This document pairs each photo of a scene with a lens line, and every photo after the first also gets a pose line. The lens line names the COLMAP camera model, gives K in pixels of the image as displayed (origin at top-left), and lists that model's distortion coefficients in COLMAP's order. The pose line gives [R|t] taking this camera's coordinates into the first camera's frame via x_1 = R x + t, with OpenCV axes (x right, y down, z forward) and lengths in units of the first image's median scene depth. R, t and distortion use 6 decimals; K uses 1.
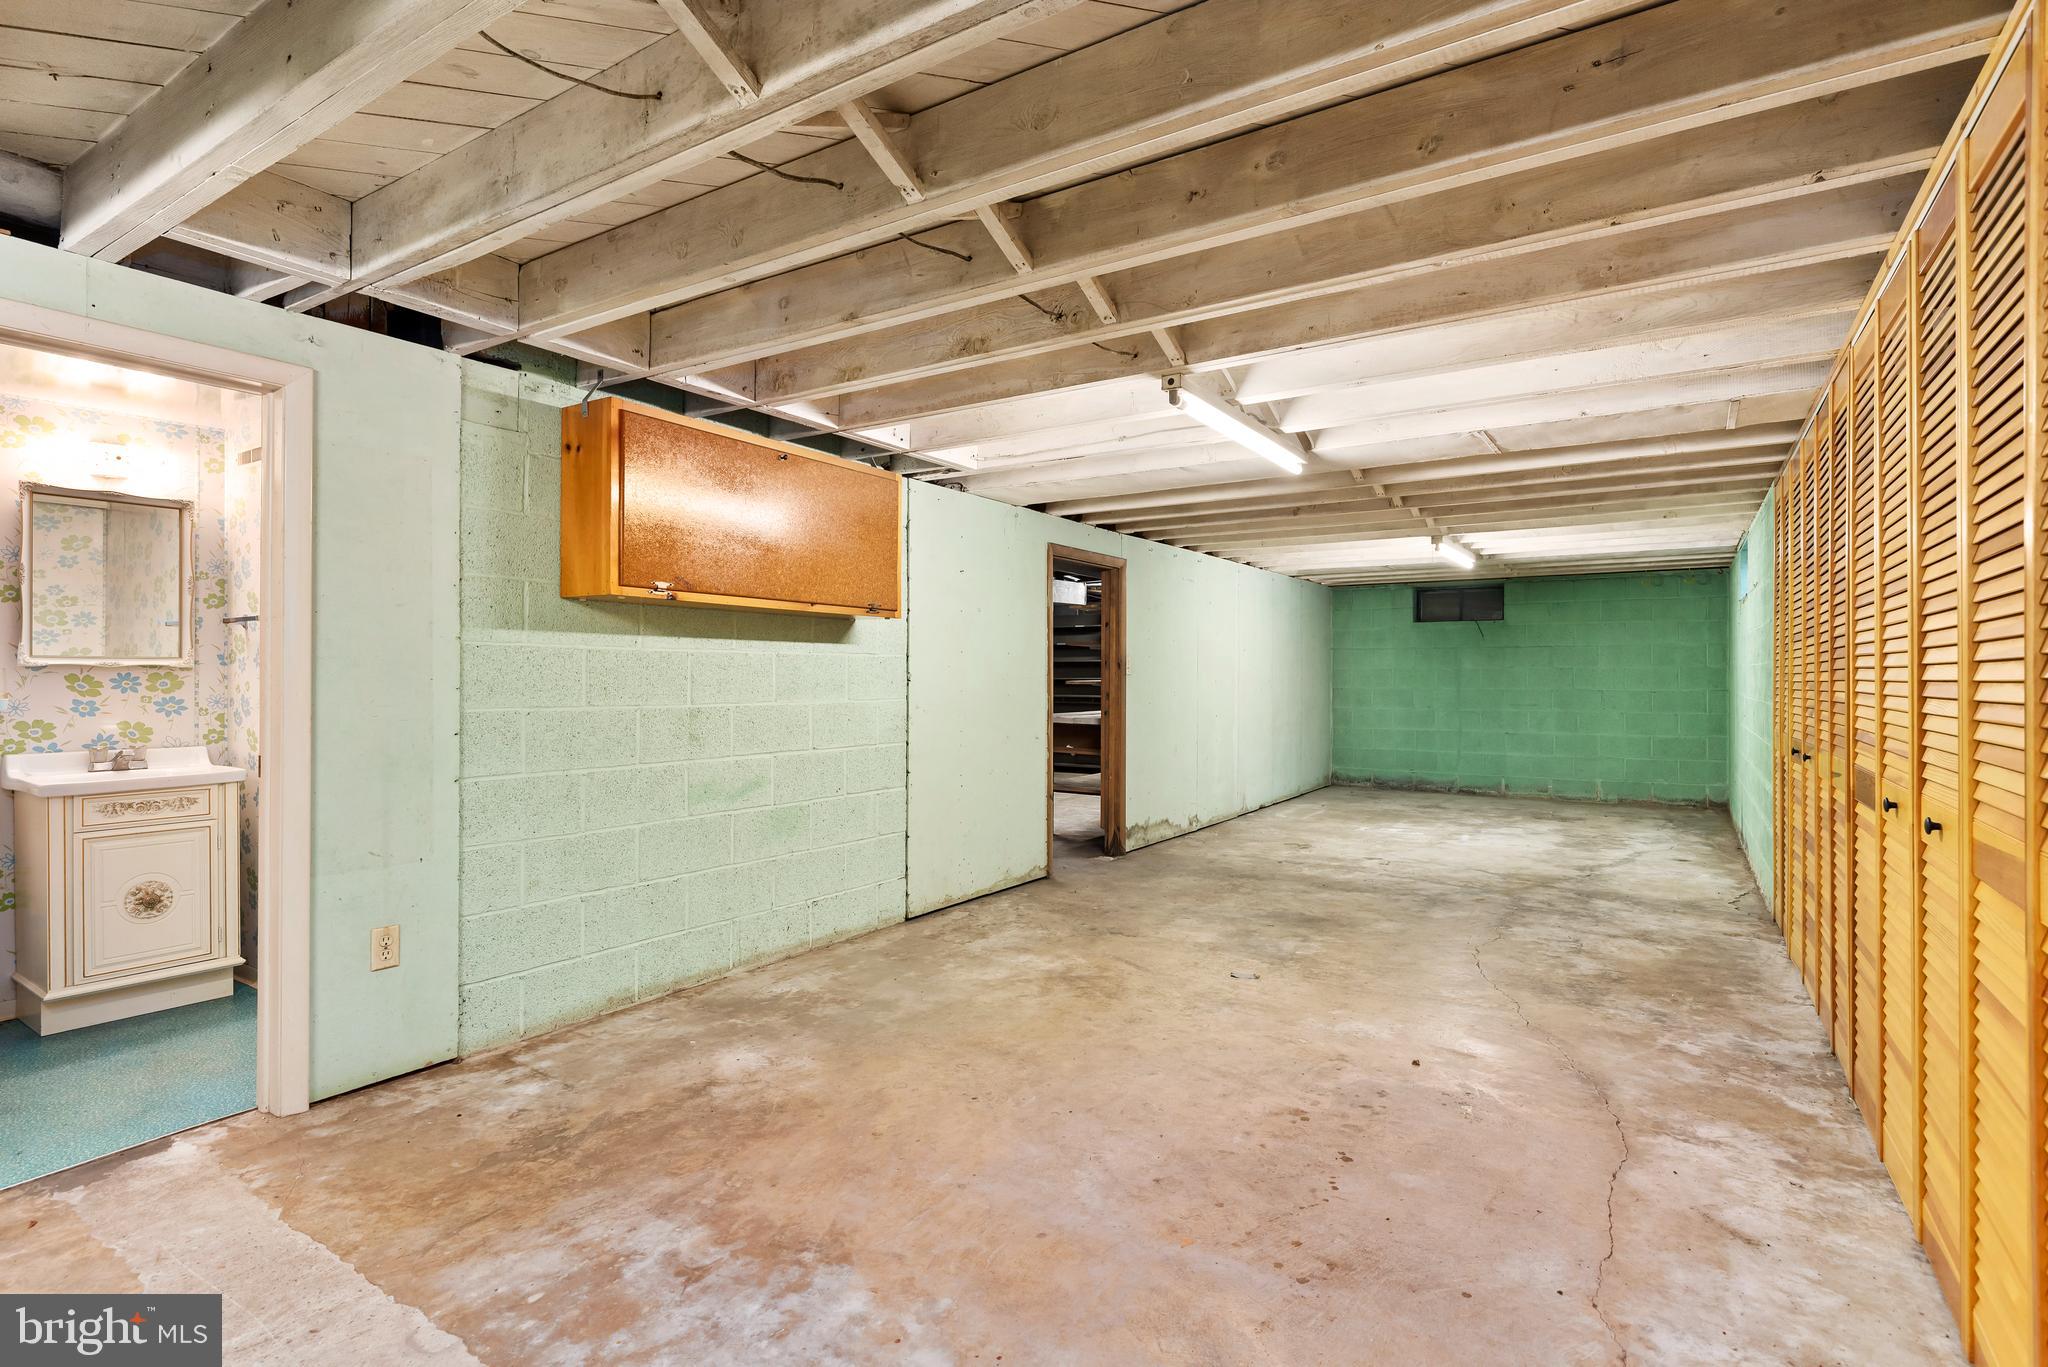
lens RADIAL K [[1003.3, 0, 1055.8], [0, 1003.3, 670.8], [0, 0, 1]] dist [-0.003181, 0.000188]
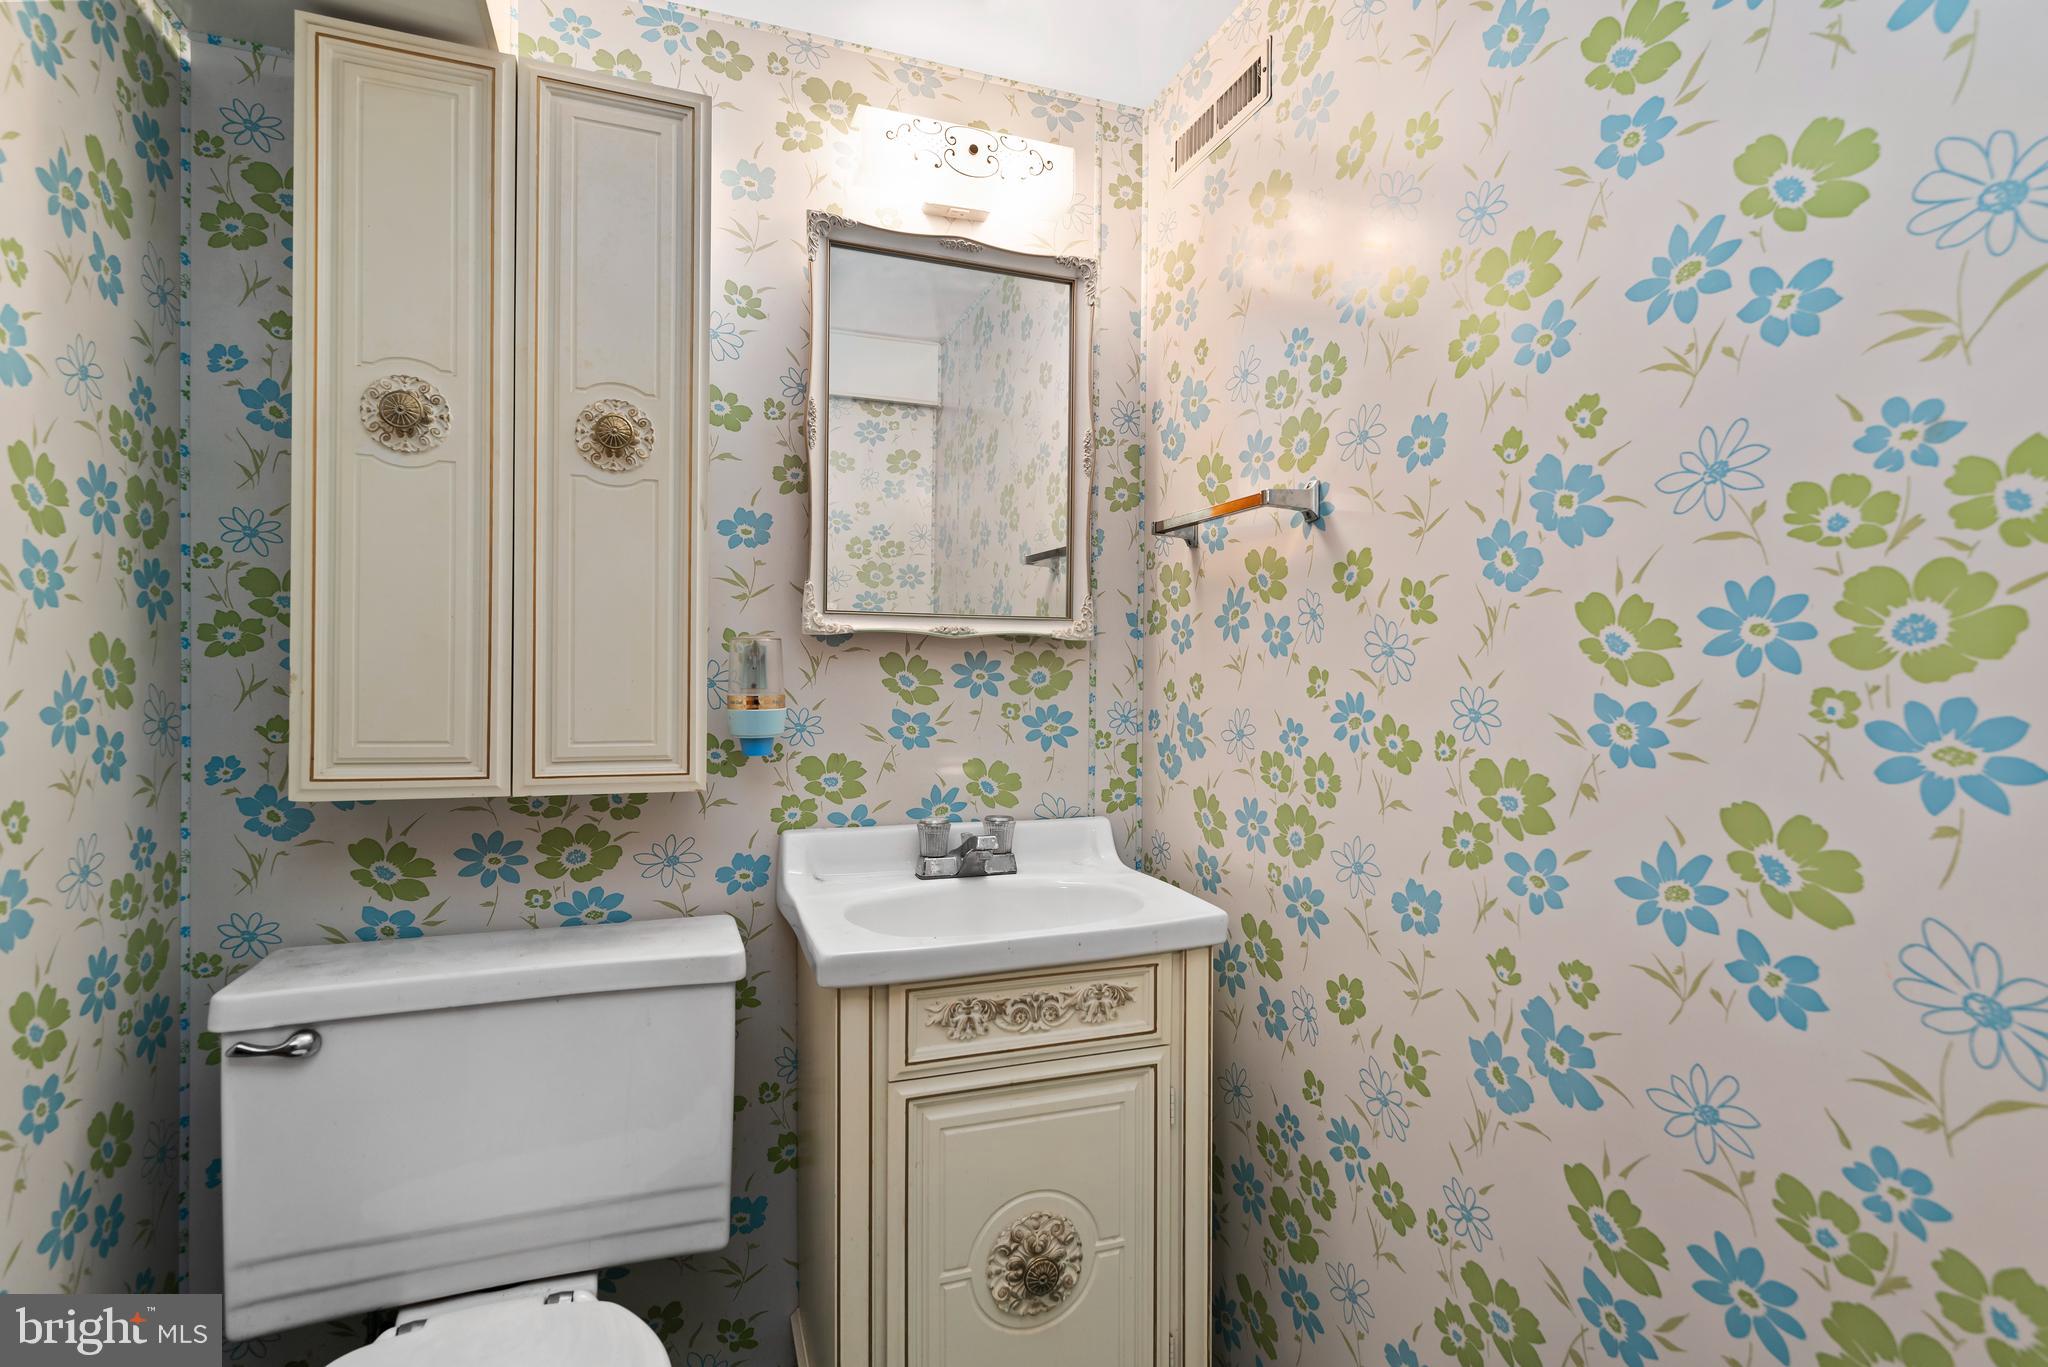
lens RADIAL K [[964.9, 0, 1021.6], [0, 964.9, 651.9], [0, 0, 1]] dist [0.000738, -0.000156]
pose [[0.793567, 0.000203, -0.608482, -0.657082], [-0.007098, 0.999935, -0.008923, 0.005818], [0.608441, 0.011400, 0.793517, 0.674530]]
